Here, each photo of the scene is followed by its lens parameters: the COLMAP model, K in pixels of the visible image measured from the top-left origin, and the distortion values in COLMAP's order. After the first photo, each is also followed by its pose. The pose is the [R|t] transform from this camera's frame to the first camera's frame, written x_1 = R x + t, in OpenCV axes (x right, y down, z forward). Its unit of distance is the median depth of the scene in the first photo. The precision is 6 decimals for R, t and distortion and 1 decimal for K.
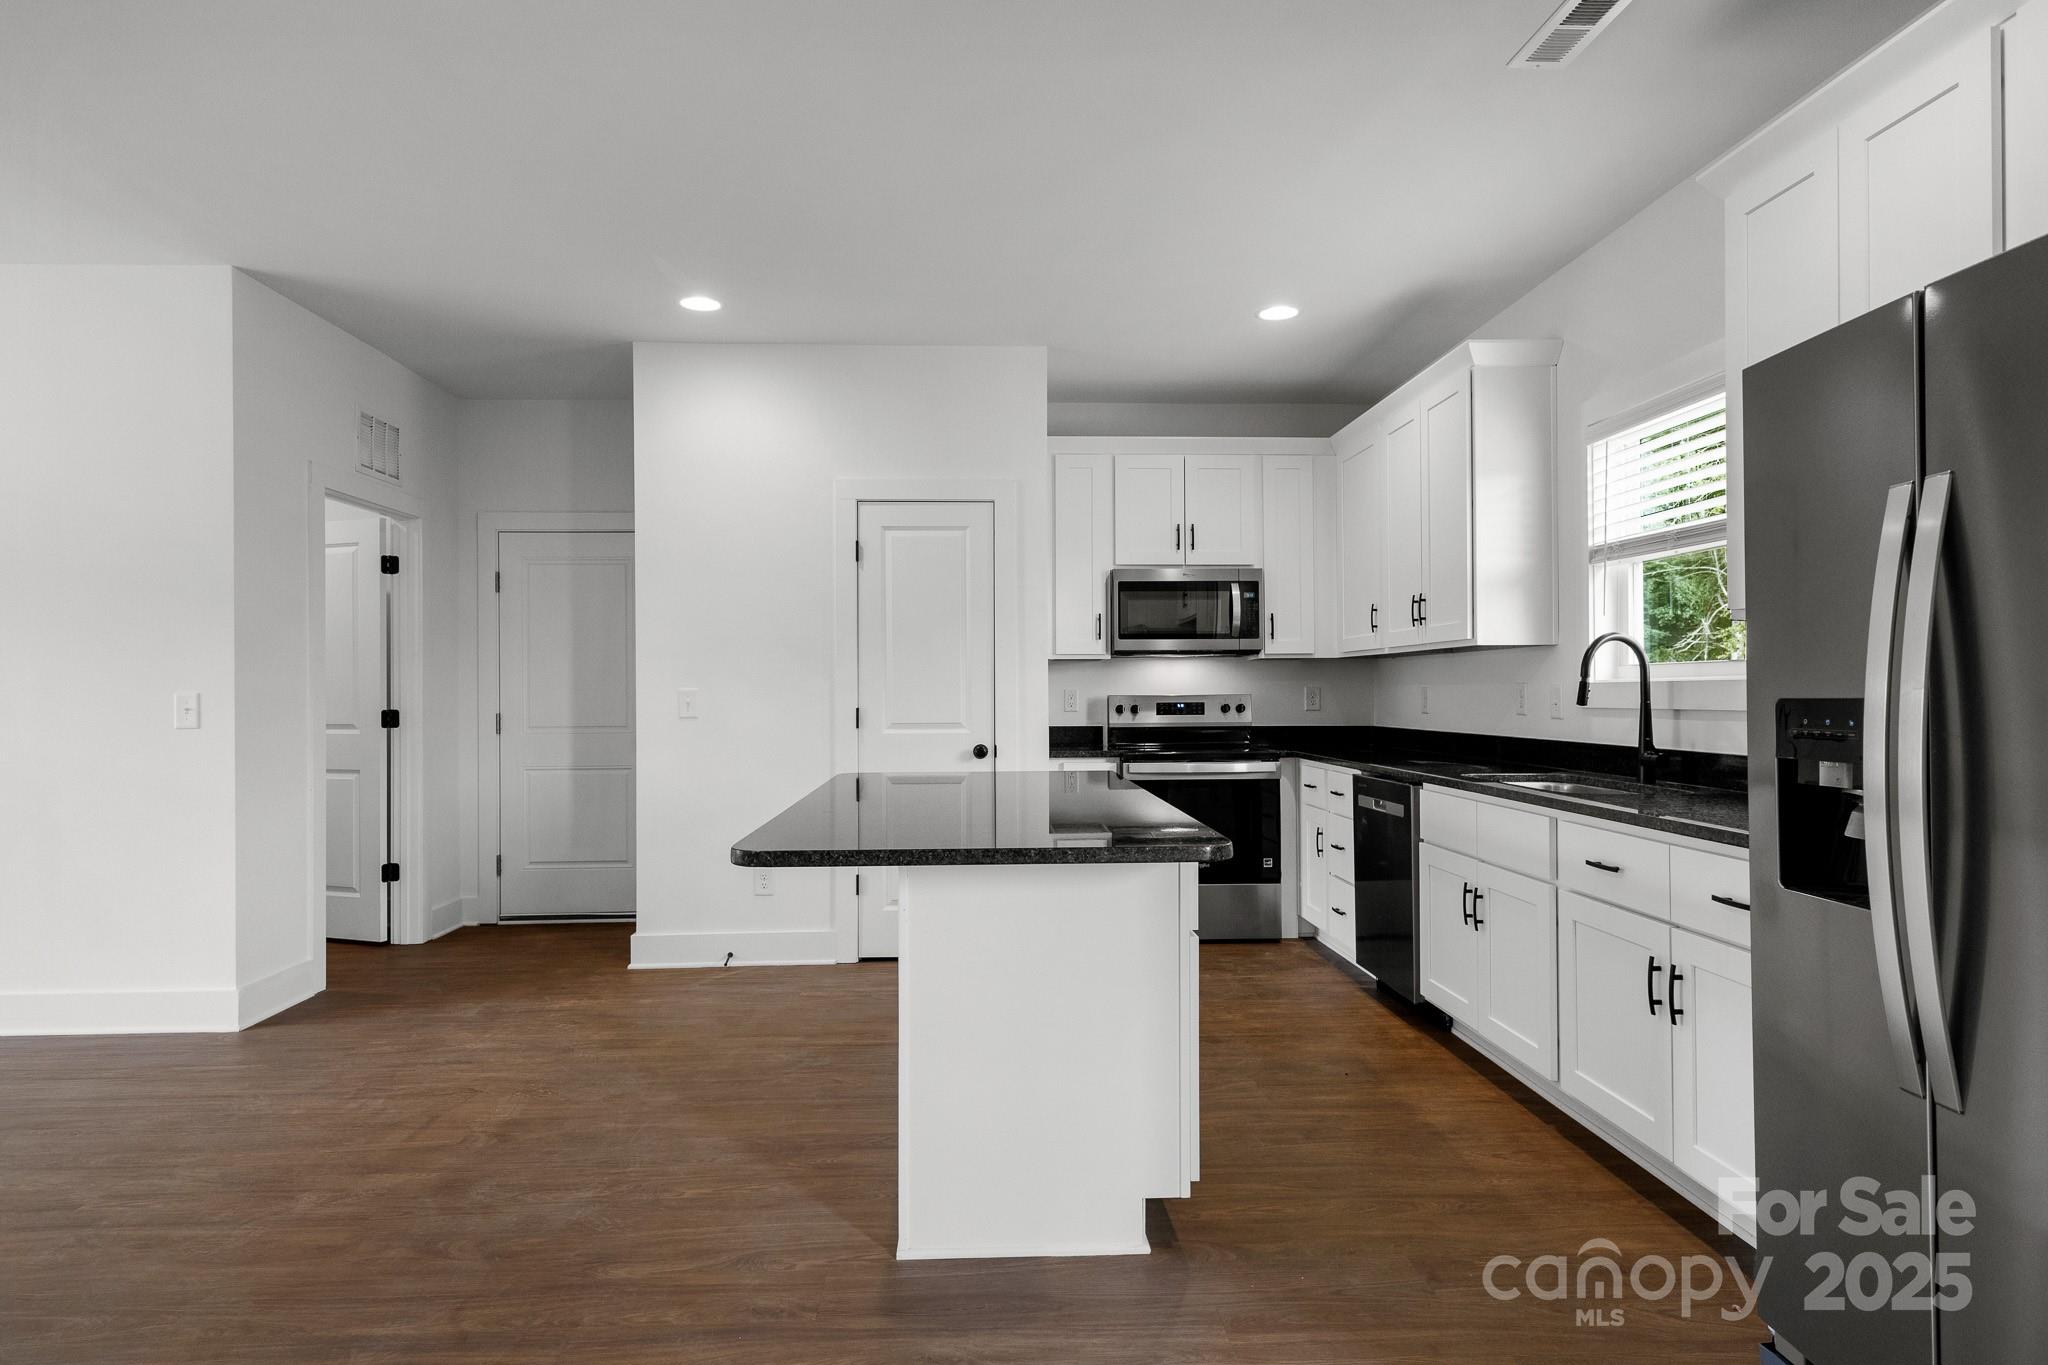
lens RADIAL K [[1121.3, 0, 1020.5], [0, 1121.3, 684.0], [0, 0, 1]] dist [0.006158, -0.000141]
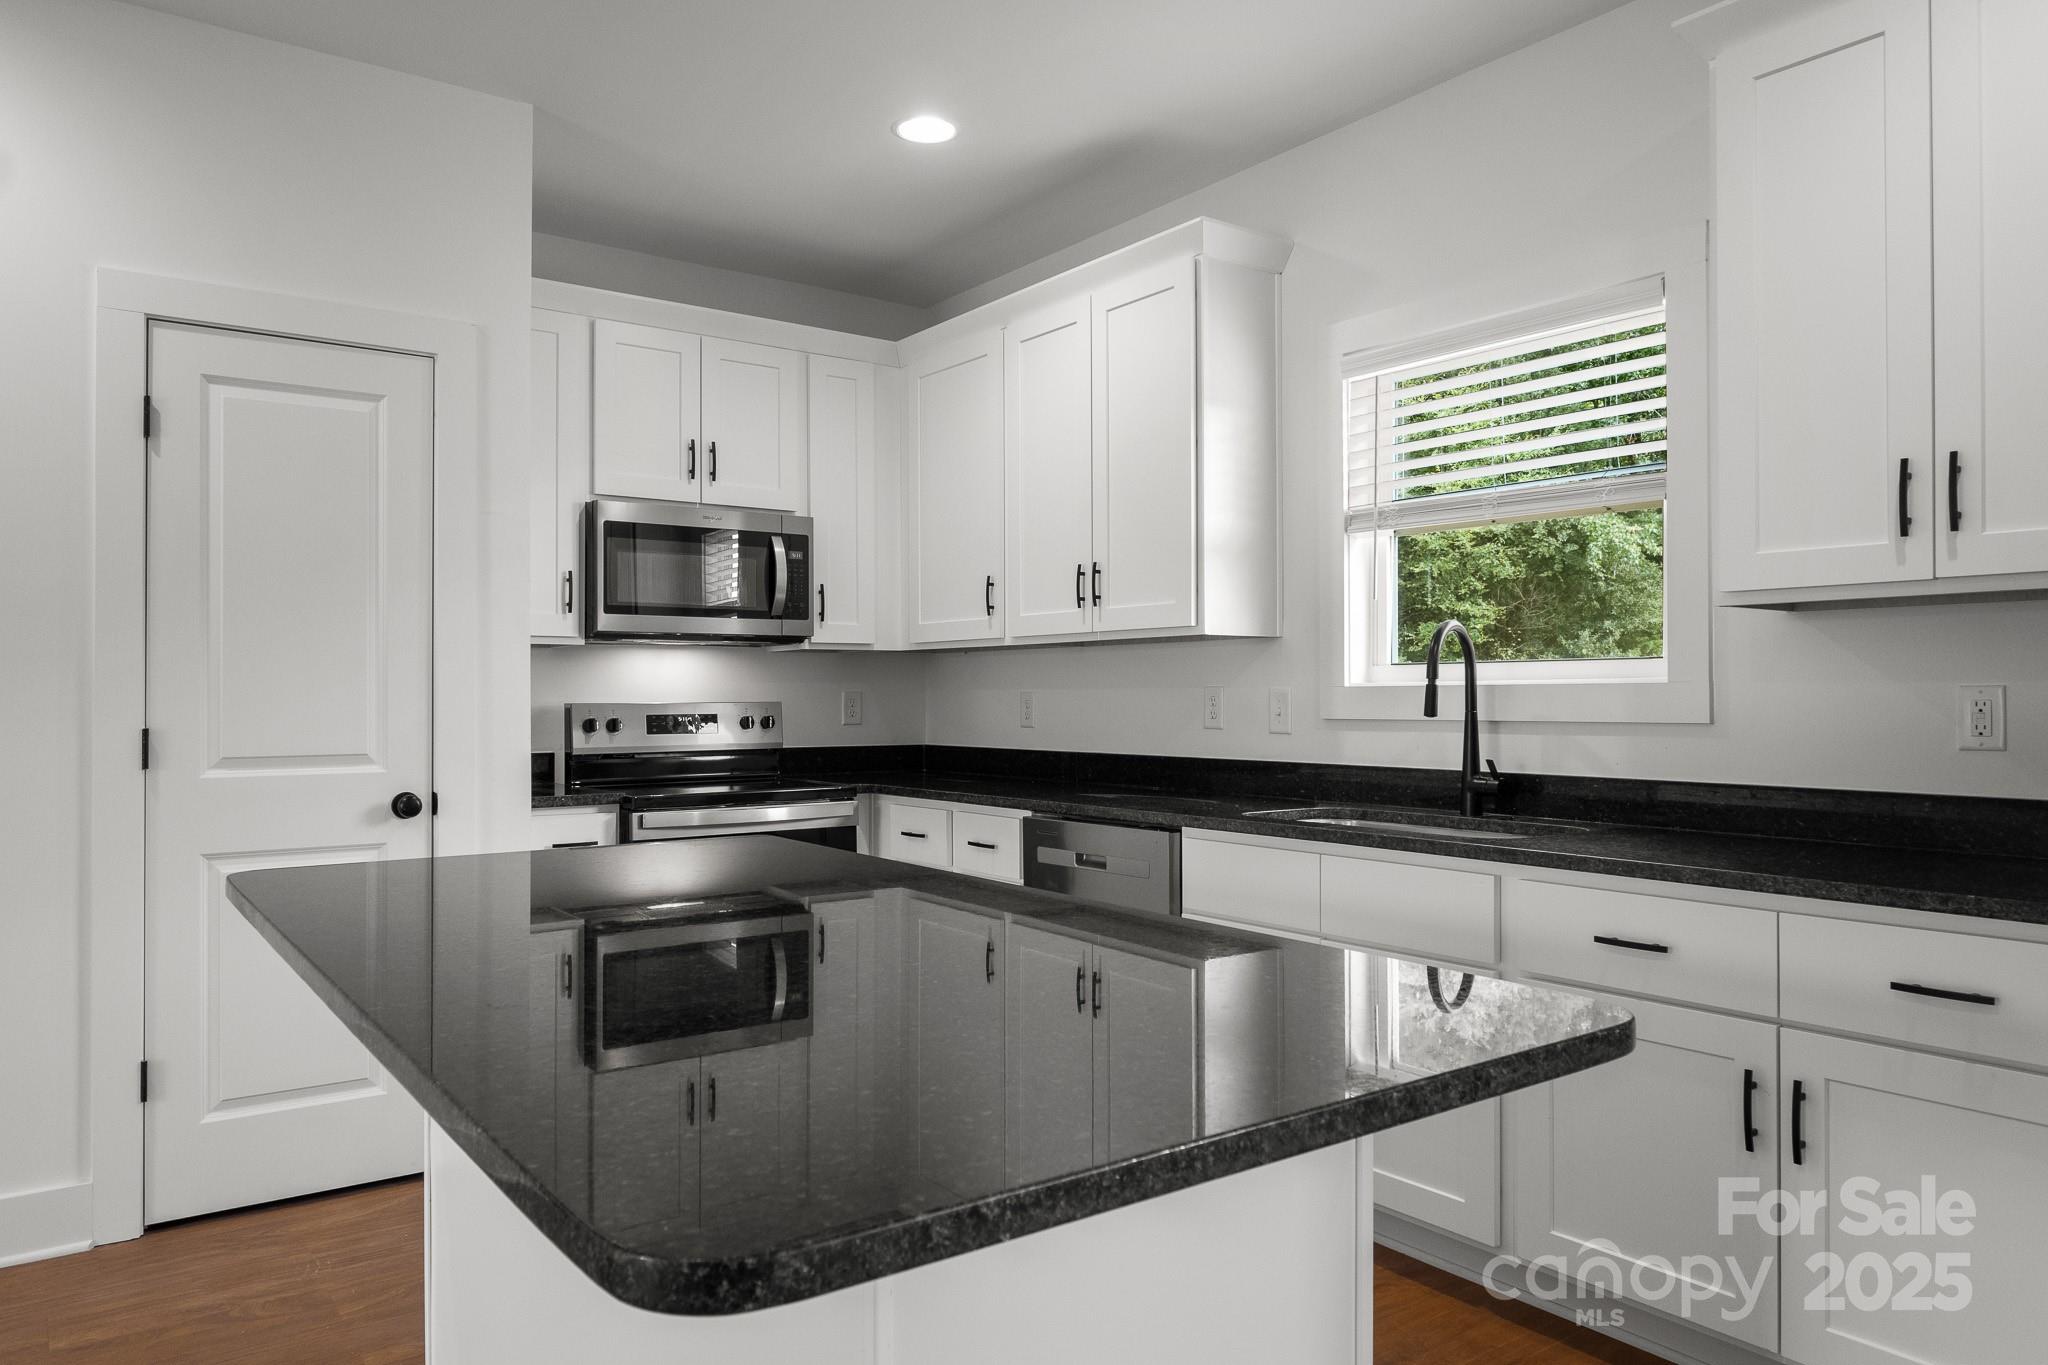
lens RADIAL K [[1343.5, 0, 1015.5], [0, 1343.5, 687.0], [0, 0, 1]] dist [-0.005892, -0.004306]
pose [[0.832667, 0.006105, 0.553740, -0.152657], [-0.005273, 0.999981, -0.003095, 0.002440], [-0.553749, -0.000343, 0.832684, 0.284223]]
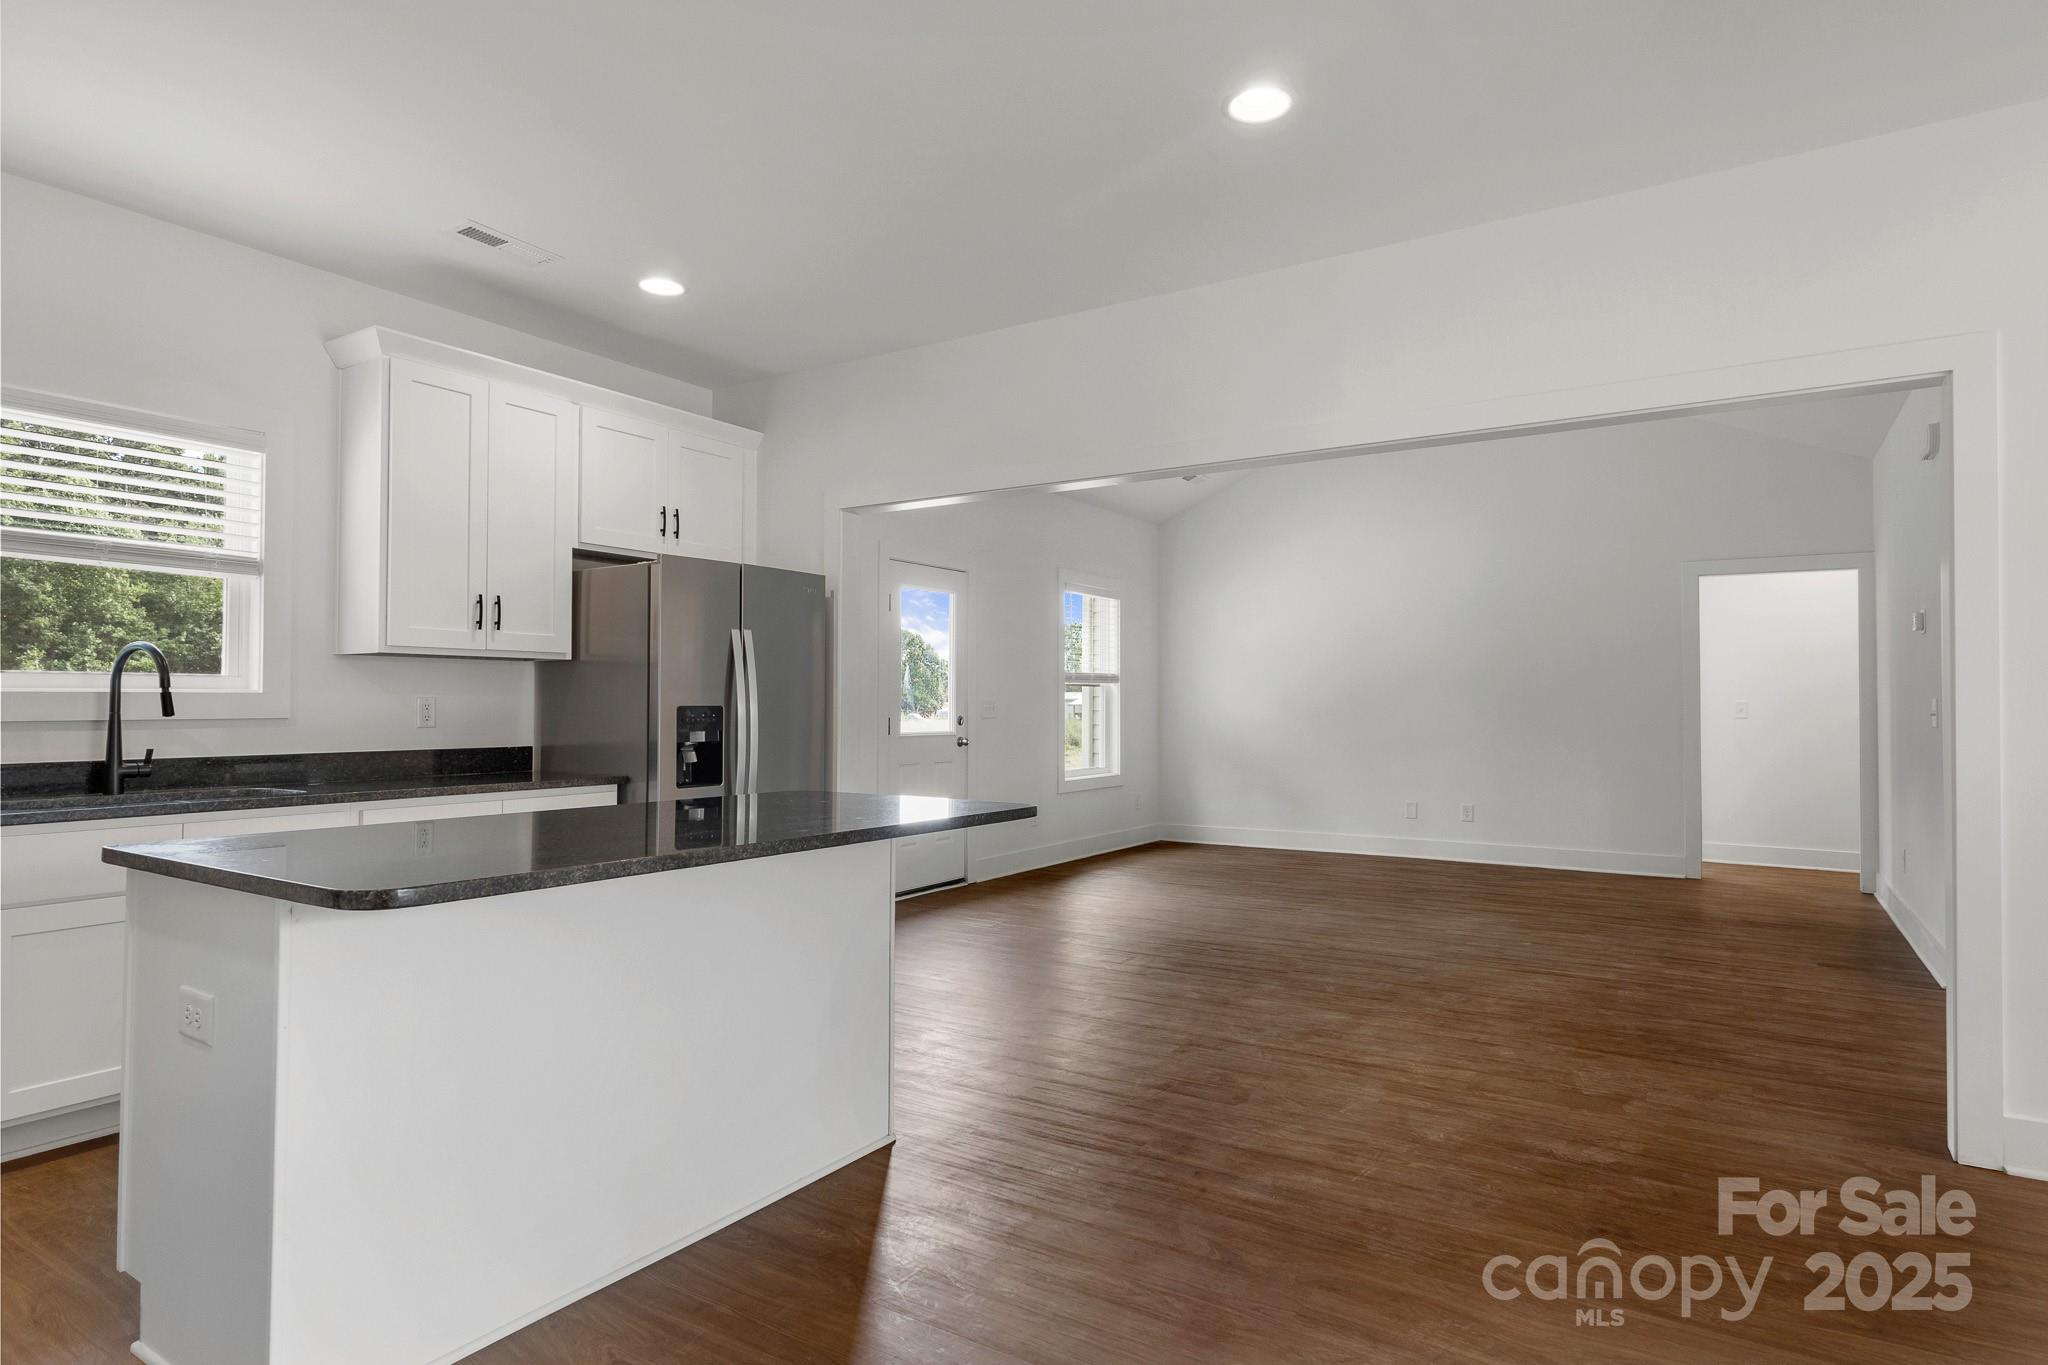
lens RADIAL K [[1121.3, 0, 1020.5], [0, 1121.3, 684.0], [0, 0, 1]] dist [0.006158, -0.000141]
pose [[-0.812599, 0.011260, 0.582714, -0.469930], [-0.003838, 0.999688, -0.024669, 0.008180], [-0.582810, -0.022283, -0.812303, 0.941792]]
